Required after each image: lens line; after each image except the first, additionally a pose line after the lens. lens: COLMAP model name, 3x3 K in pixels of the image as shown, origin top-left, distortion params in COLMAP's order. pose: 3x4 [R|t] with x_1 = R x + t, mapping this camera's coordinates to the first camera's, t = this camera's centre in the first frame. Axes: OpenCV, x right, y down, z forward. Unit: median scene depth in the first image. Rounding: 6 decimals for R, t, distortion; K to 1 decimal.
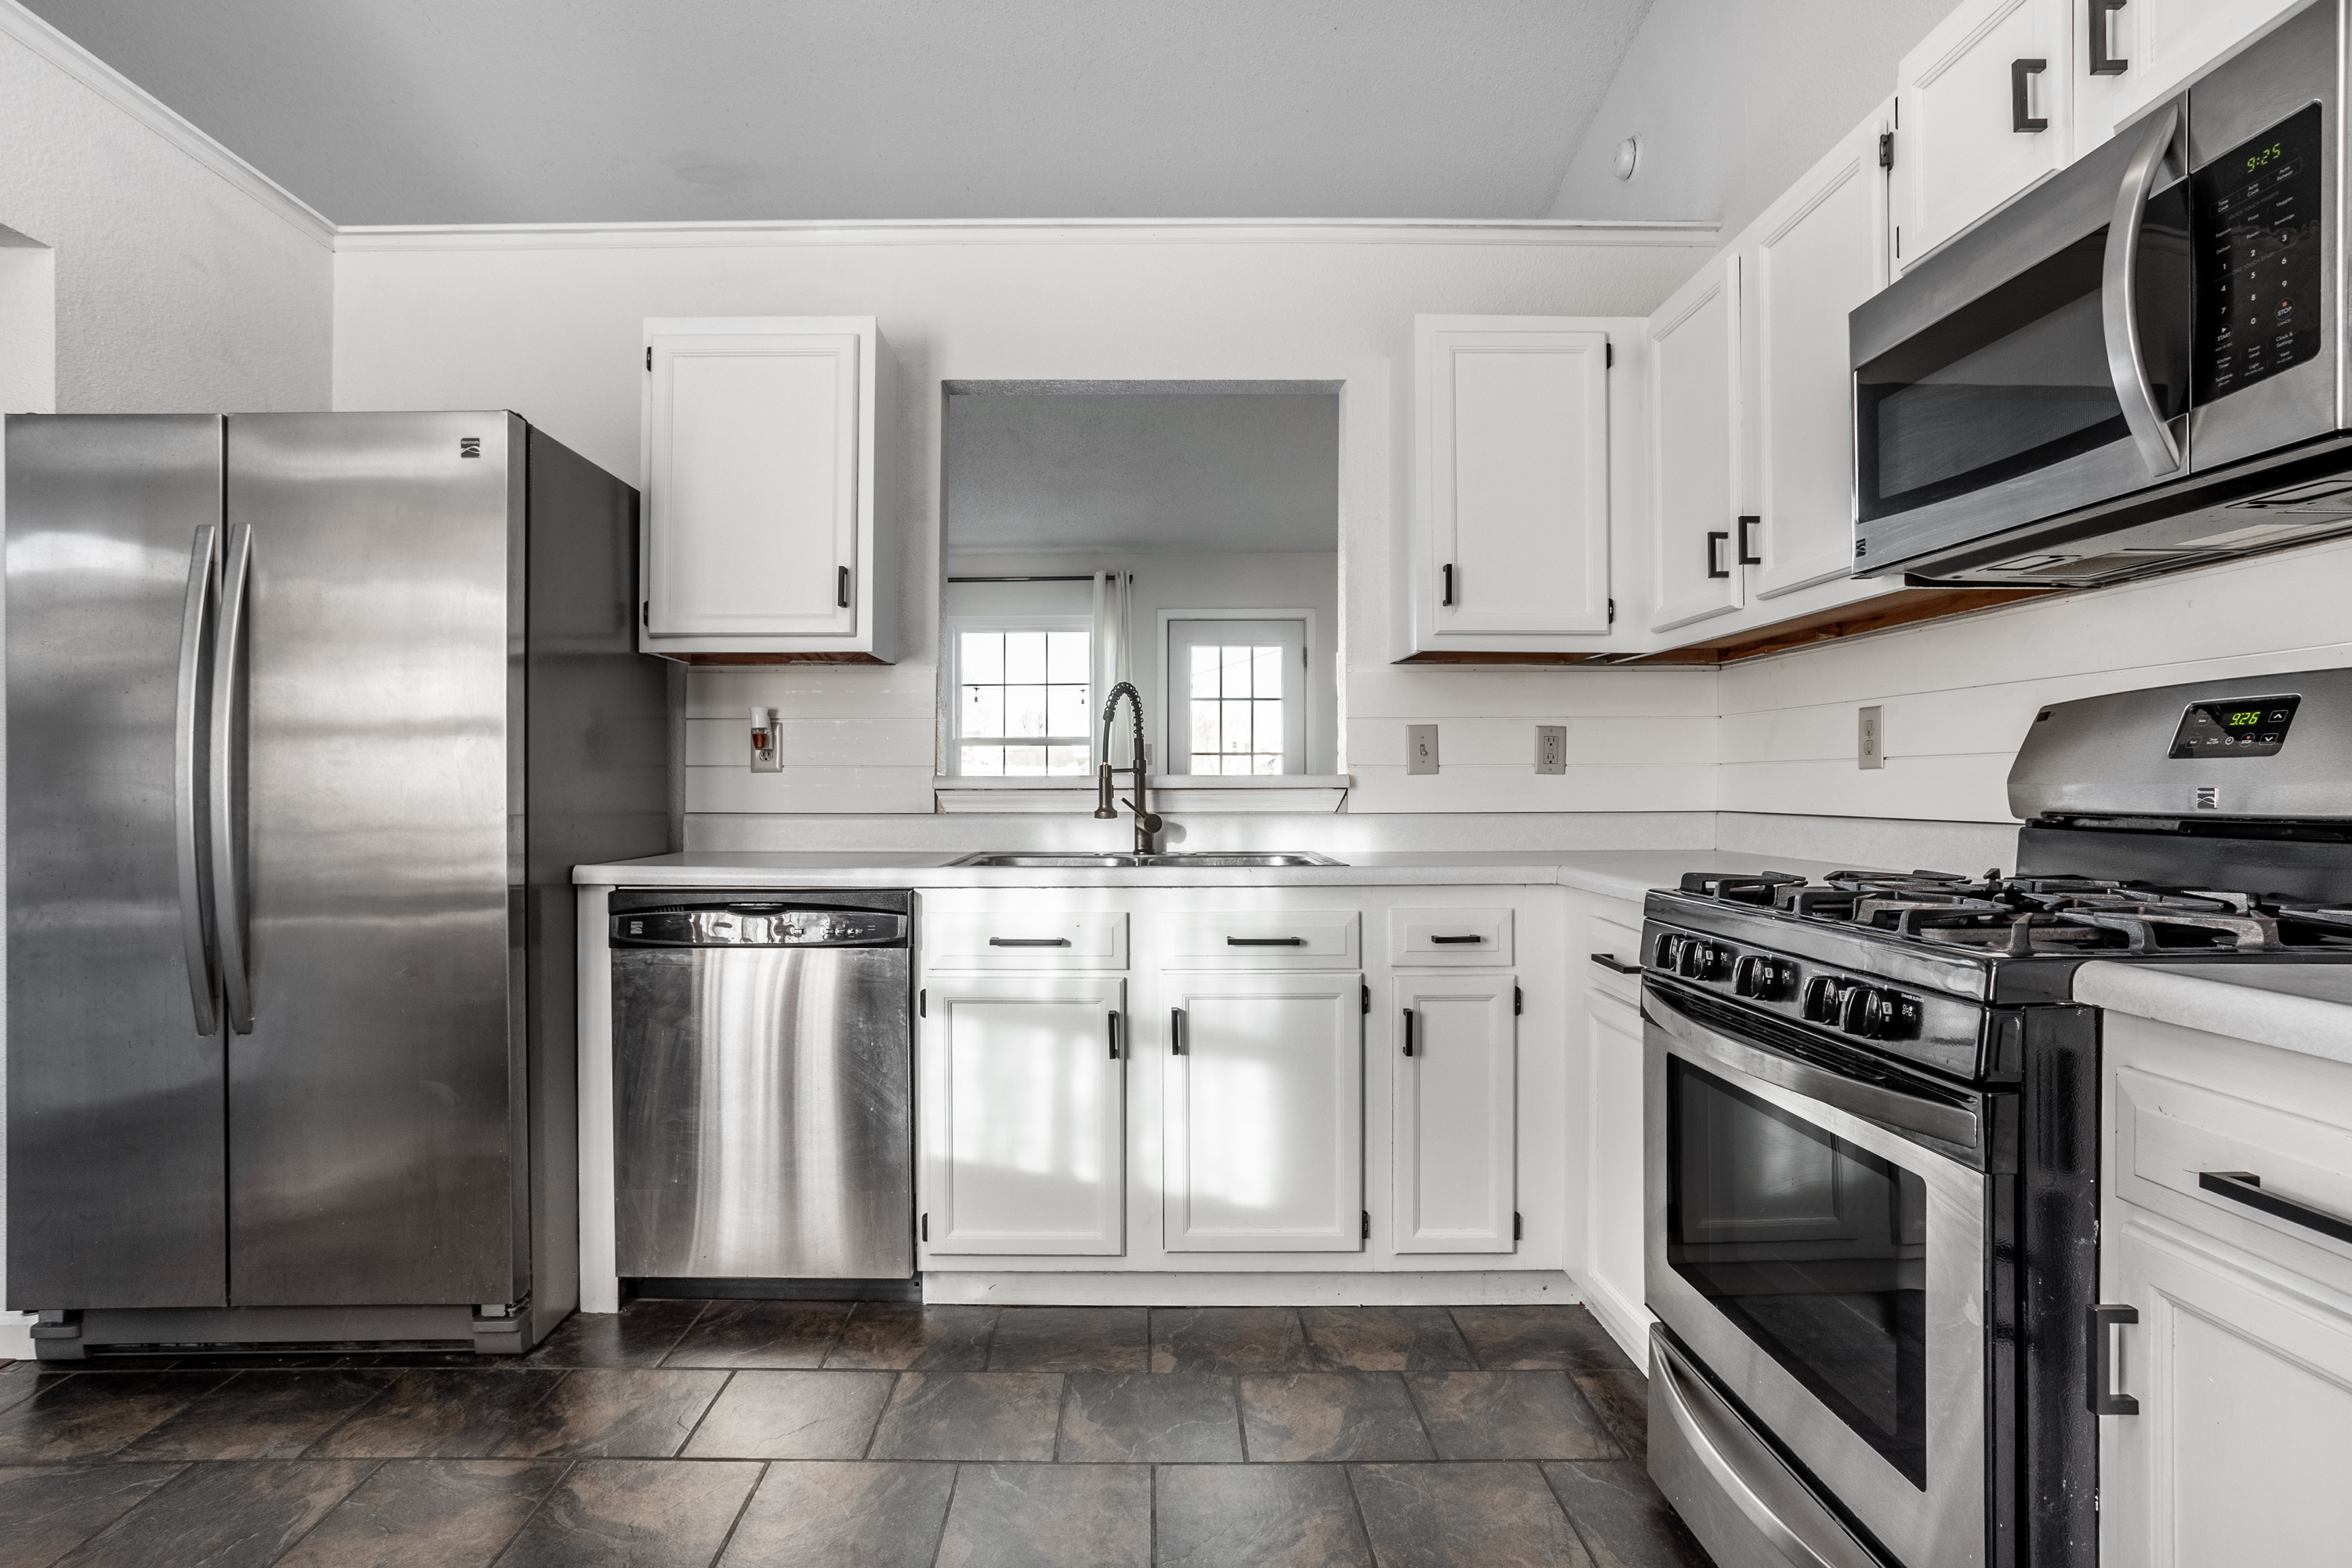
lens RADIAL K [[1281.0, 0, 1202.1], [0, 1281.0, 776.7], [0, 0, 1]] dist [-0.047881, 0.023829]
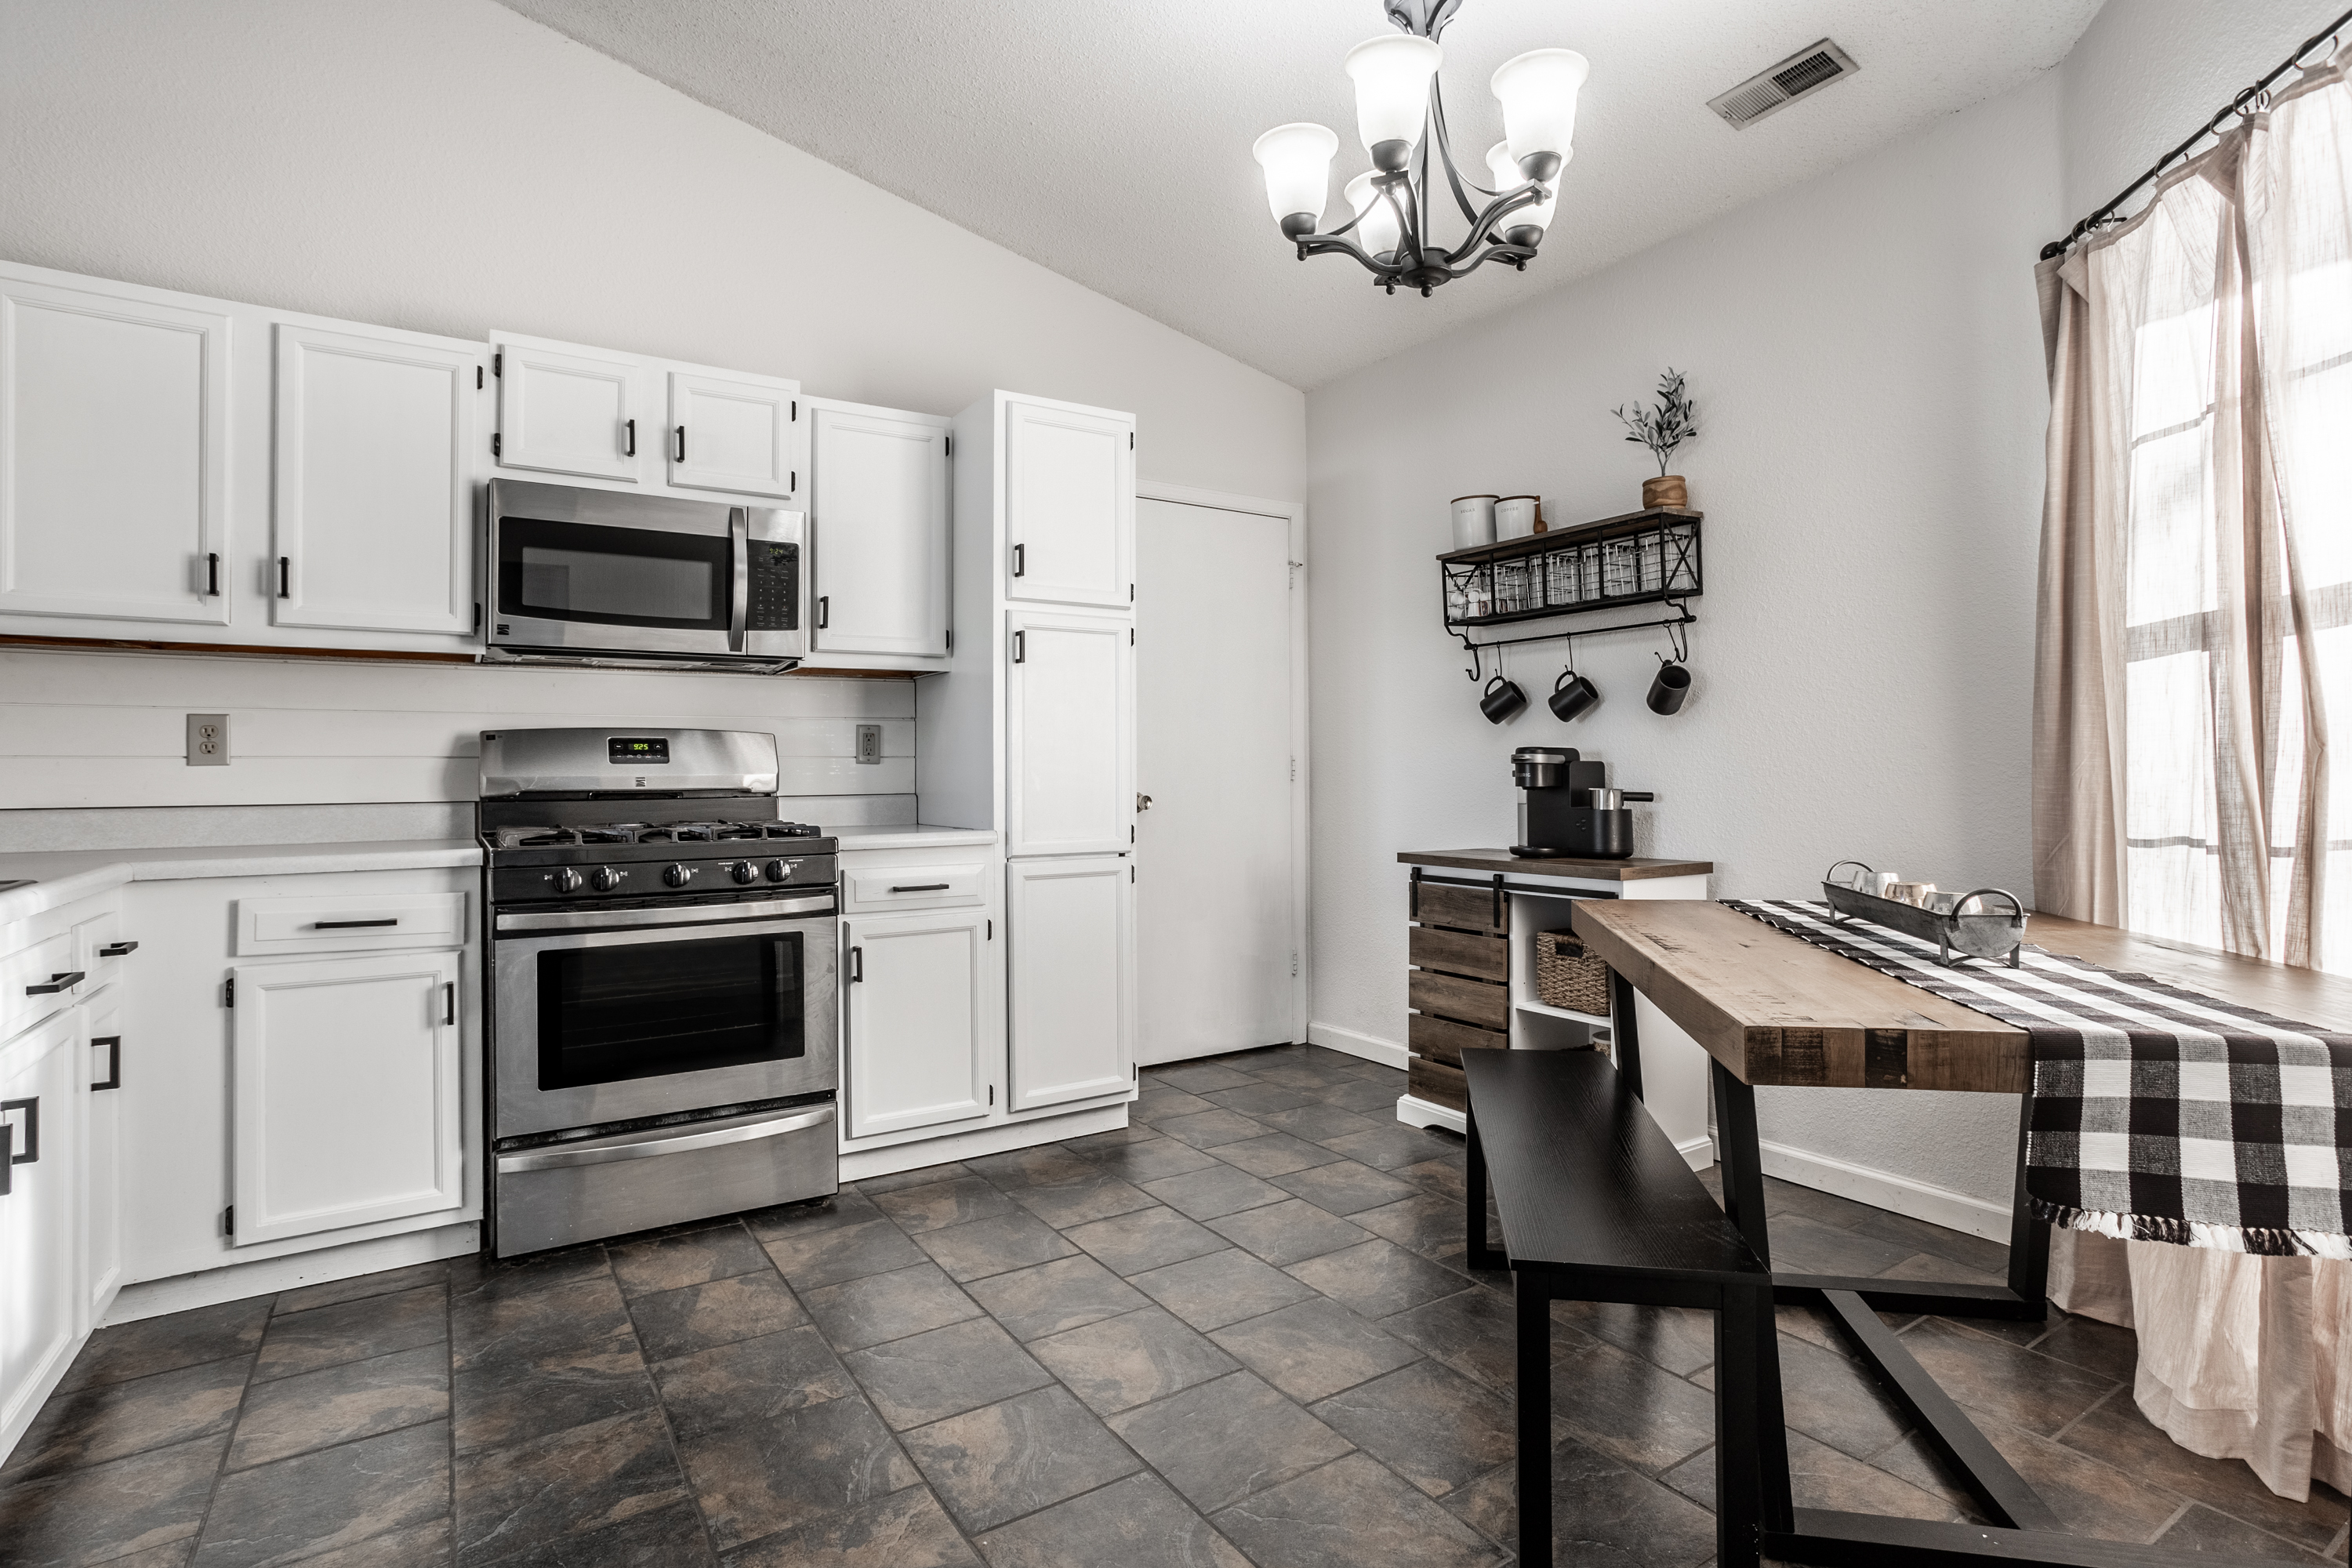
lens RADIAL K [[1168.2, 0, 1179.6], [0, 1168.2, 763.7], [0, 0, 1]] dist [-0.000960, 0.003856]
pose [[-0.544097, 0.012180, 0.838934, -1.044836], [-0.004428, 0.999839, -0.017388, 0.012222], [-0.839011, -0.013176, -0.543955, 0.960807]]
